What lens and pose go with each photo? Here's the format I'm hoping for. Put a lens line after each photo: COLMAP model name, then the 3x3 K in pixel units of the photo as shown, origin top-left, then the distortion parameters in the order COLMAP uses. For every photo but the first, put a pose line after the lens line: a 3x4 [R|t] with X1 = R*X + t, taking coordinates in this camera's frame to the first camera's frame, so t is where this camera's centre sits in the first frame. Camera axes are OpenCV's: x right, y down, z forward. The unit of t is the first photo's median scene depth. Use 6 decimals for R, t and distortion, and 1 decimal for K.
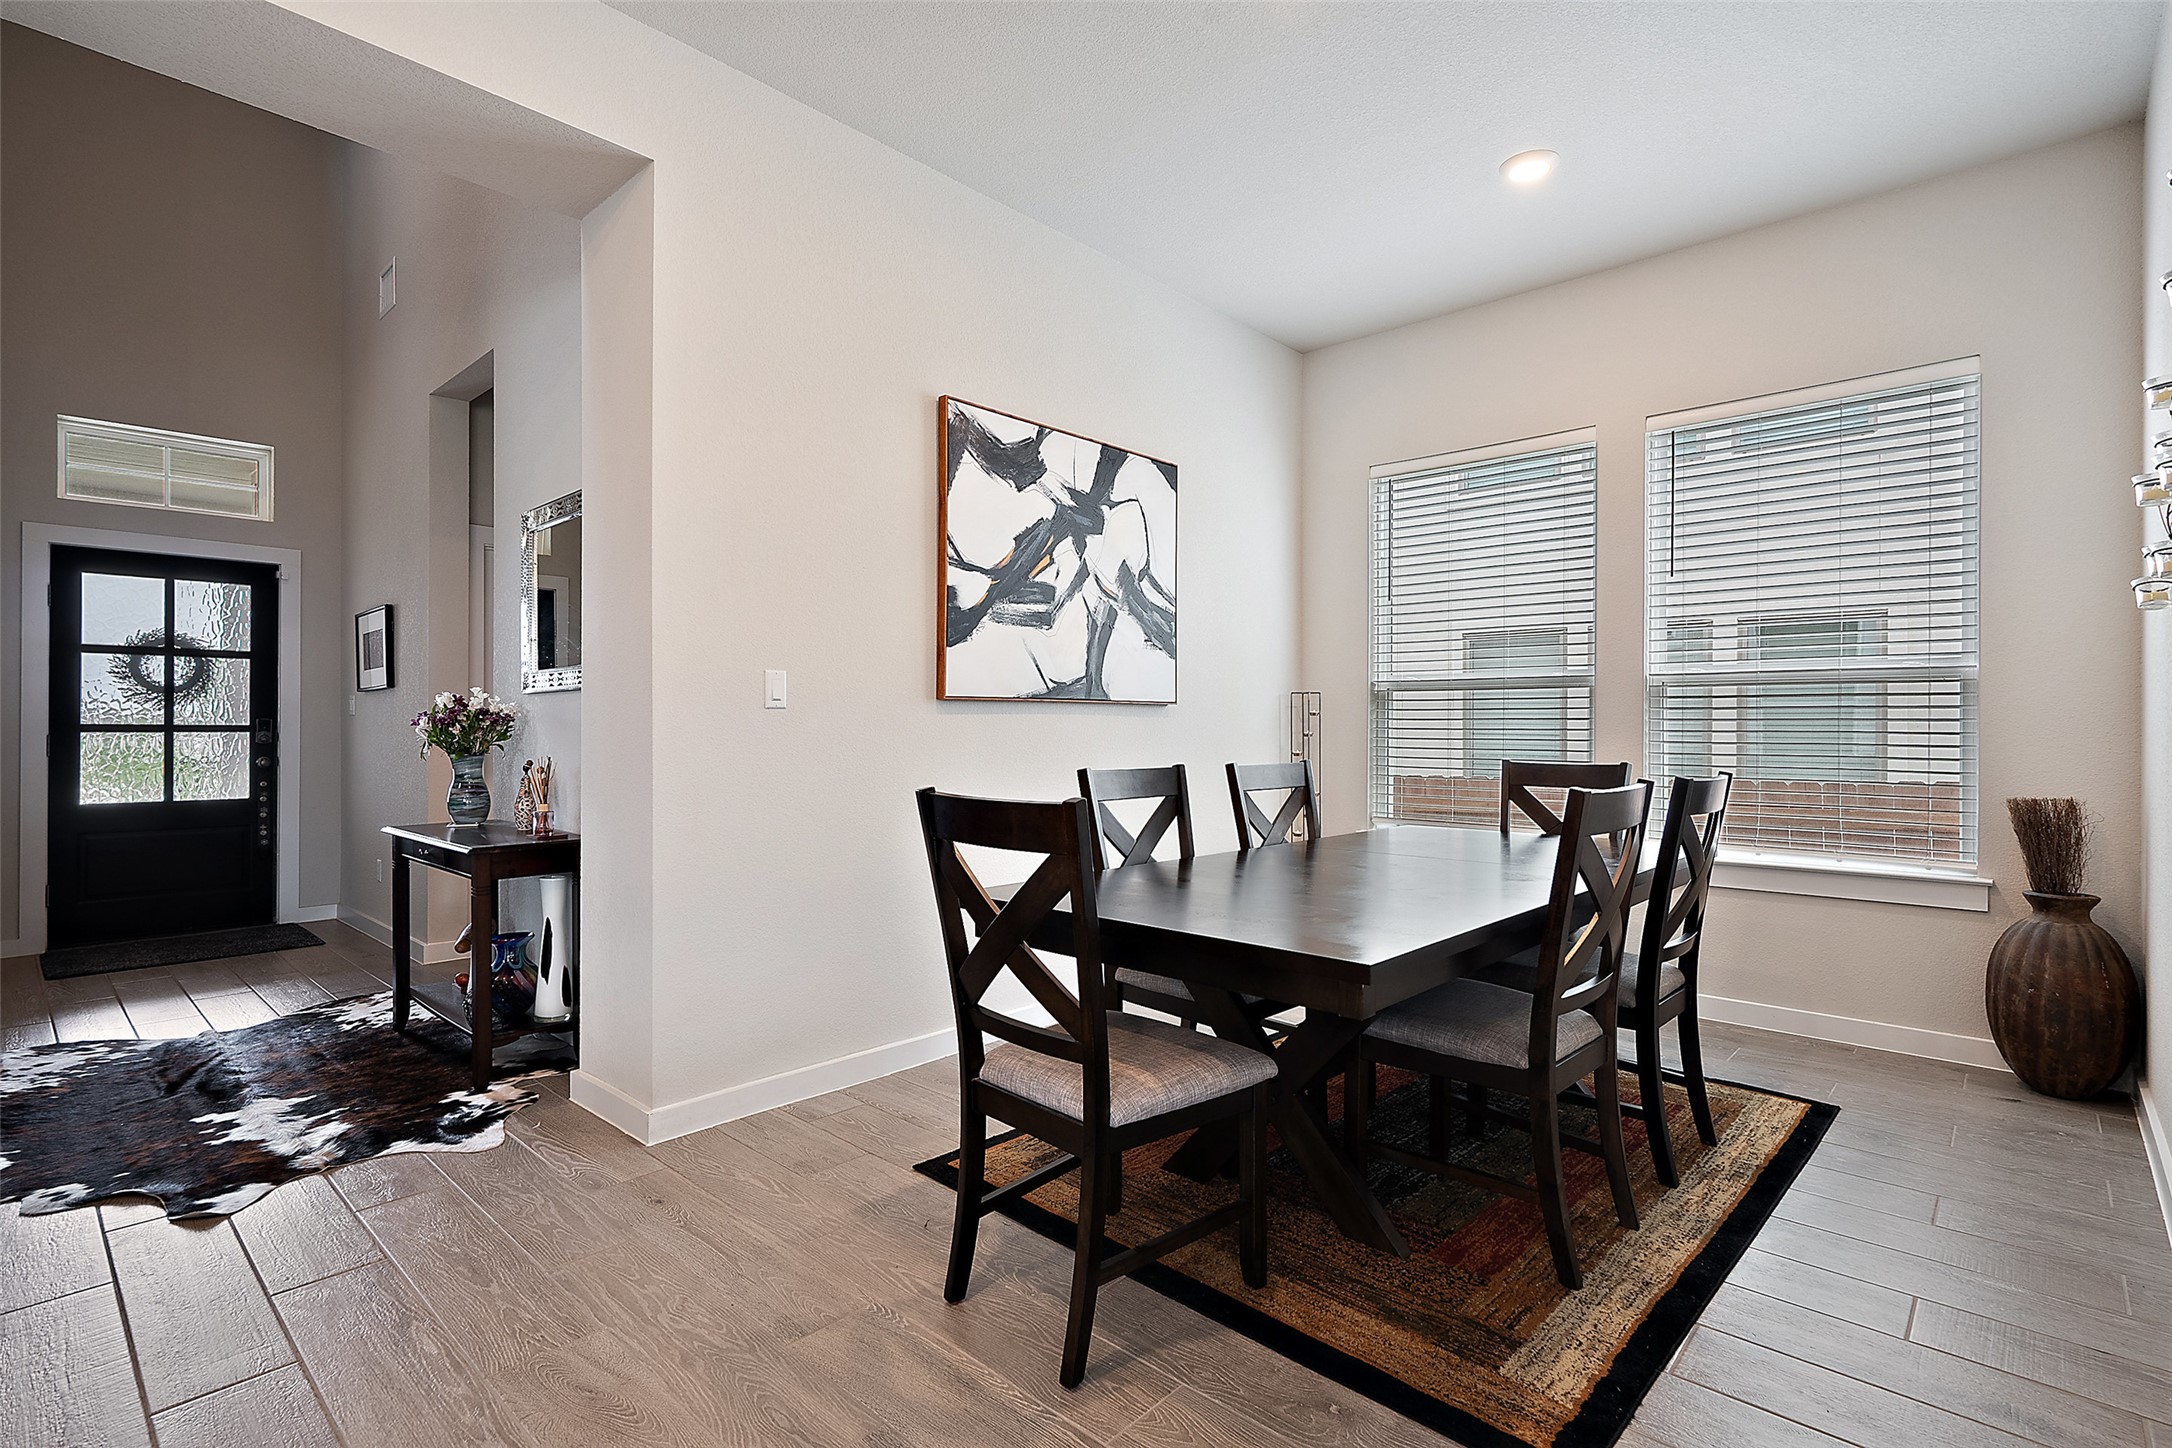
lens RADIAL K [[1069.1, 0, 1094.6], [0, 1069.1, 722.1], [0, 0, 1]] dist [0.002877, 0.001057]
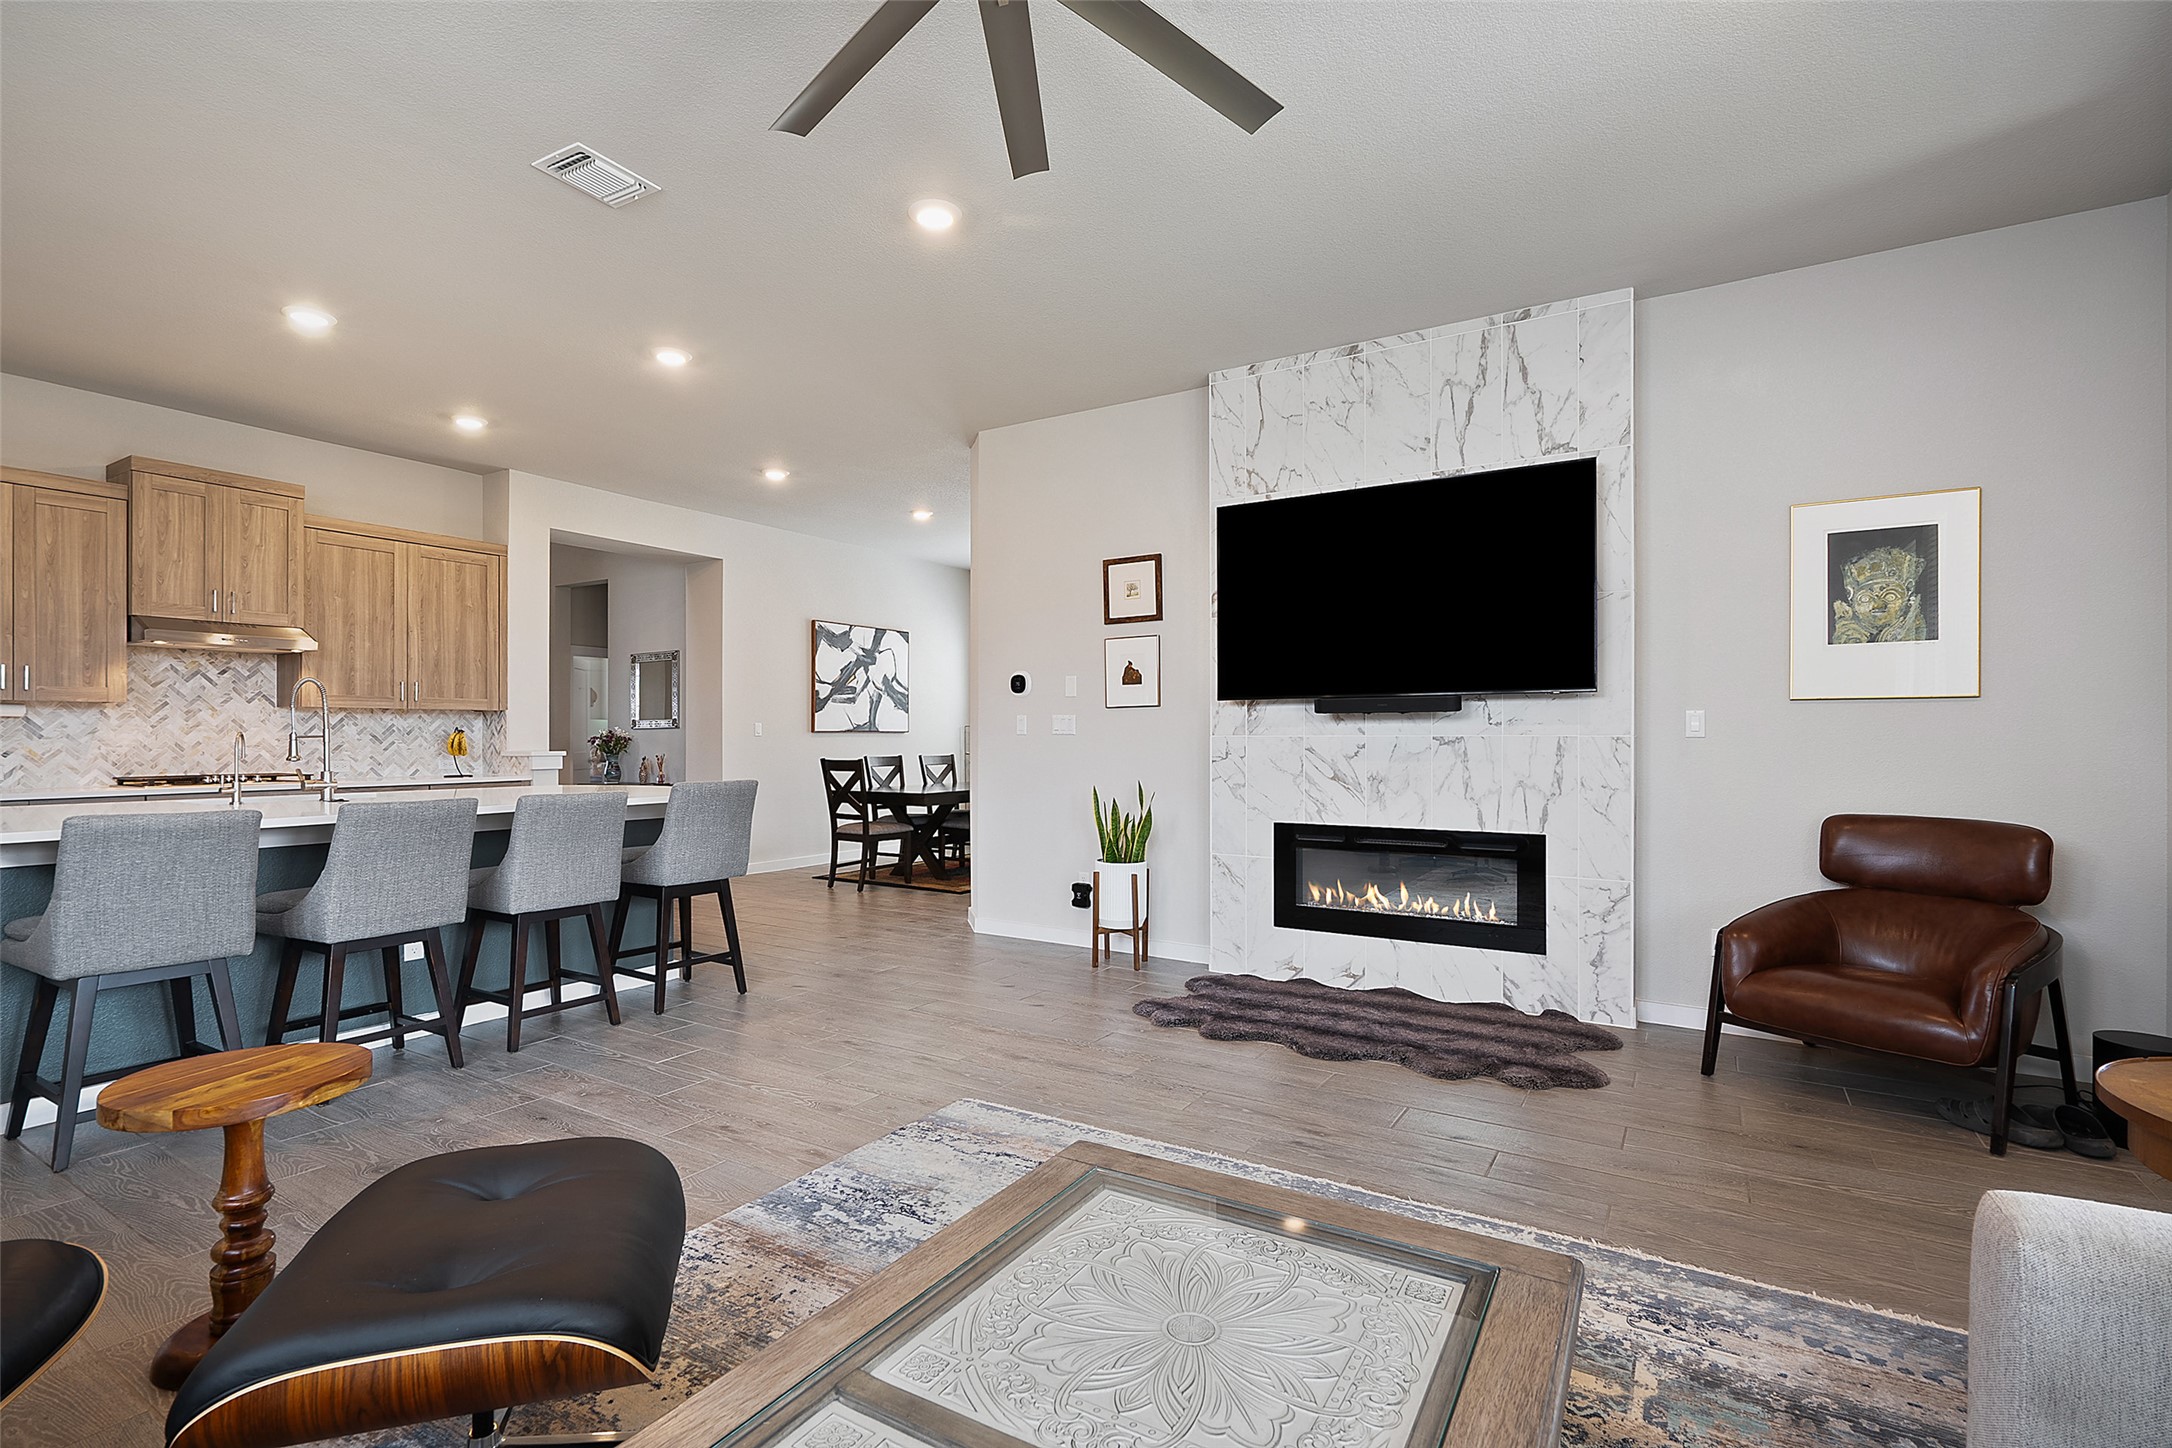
lens RADIAL K [[991.9, 0, 1076.6], [0, 991.9, 739.5], [0, 0, 1]] dist [-0.001119, 0.001453]
pose [[0.984228, -0.003805, 0.176862, 0.062568], [0.003047, 0.999985, 0.004557, -0.010890], [-0.176876, -0.003946, 0.984225, -1.456802]]
